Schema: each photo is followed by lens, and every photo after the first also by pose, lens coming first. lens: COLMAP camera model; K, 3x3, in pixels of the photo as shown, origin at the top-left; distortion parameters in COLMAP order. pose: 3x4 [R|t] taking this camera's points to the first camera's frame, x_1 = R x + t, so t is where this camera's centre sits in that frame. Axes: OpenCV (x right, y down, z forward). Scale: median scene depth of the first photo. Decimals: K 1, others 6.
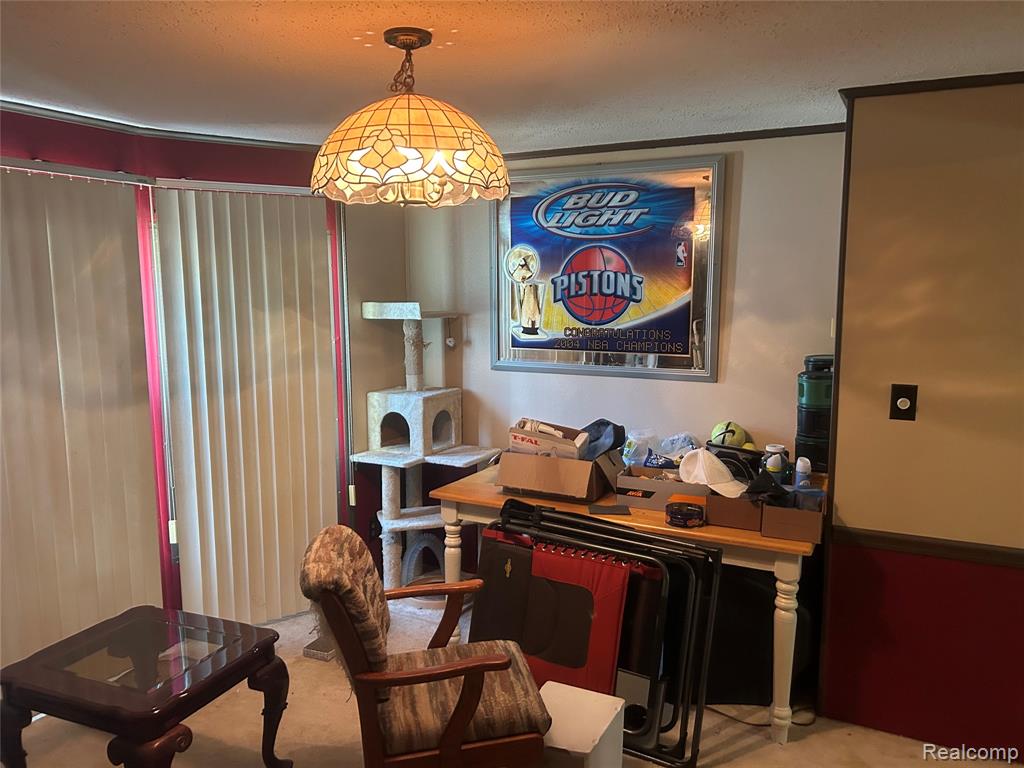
lens RADIAL K [[761.8, 0, 512.0], [0, 761.8, 384.0], [0, 0, 1]] dist [0.019963, -0.006752]
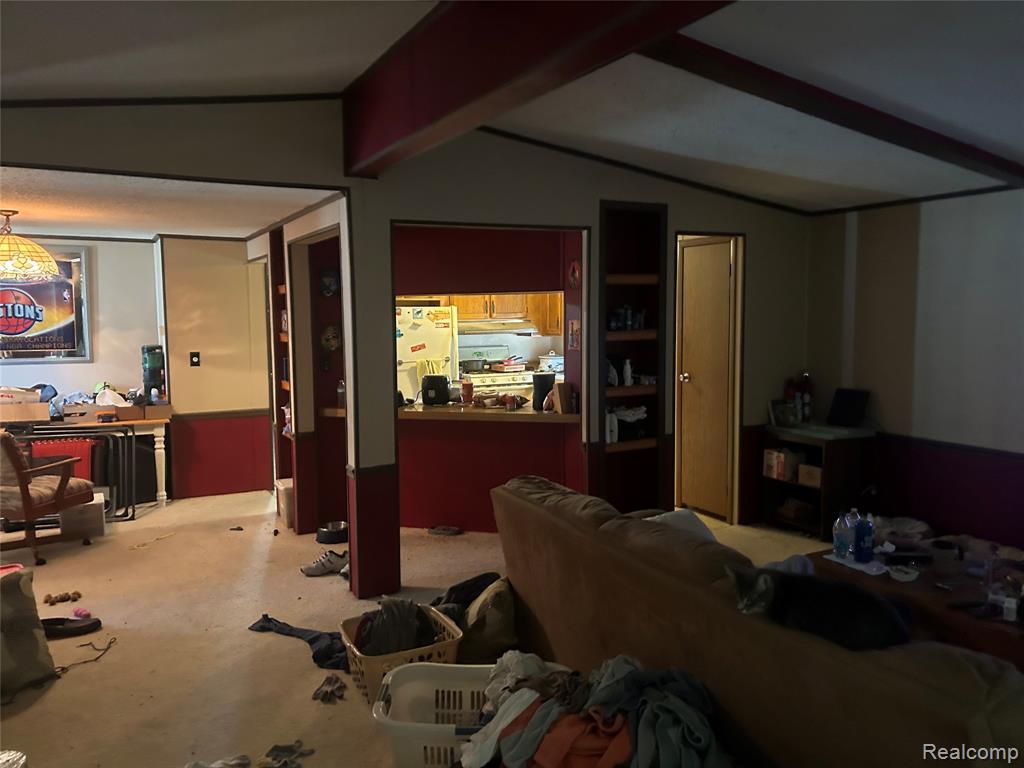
lens RADIAL K [[761.8, 0, 512.0], [0, 761.8, 384.0], [0, 0, 1]] dist [0.019963, -0.006752]
pose [[0.554423, -0.078830, 0.828493, -0.836318], [0.106009, 0.994084, 0.023646, 0.131238], [-0.825455, 0.074718, 0.559500, -1.053490]]
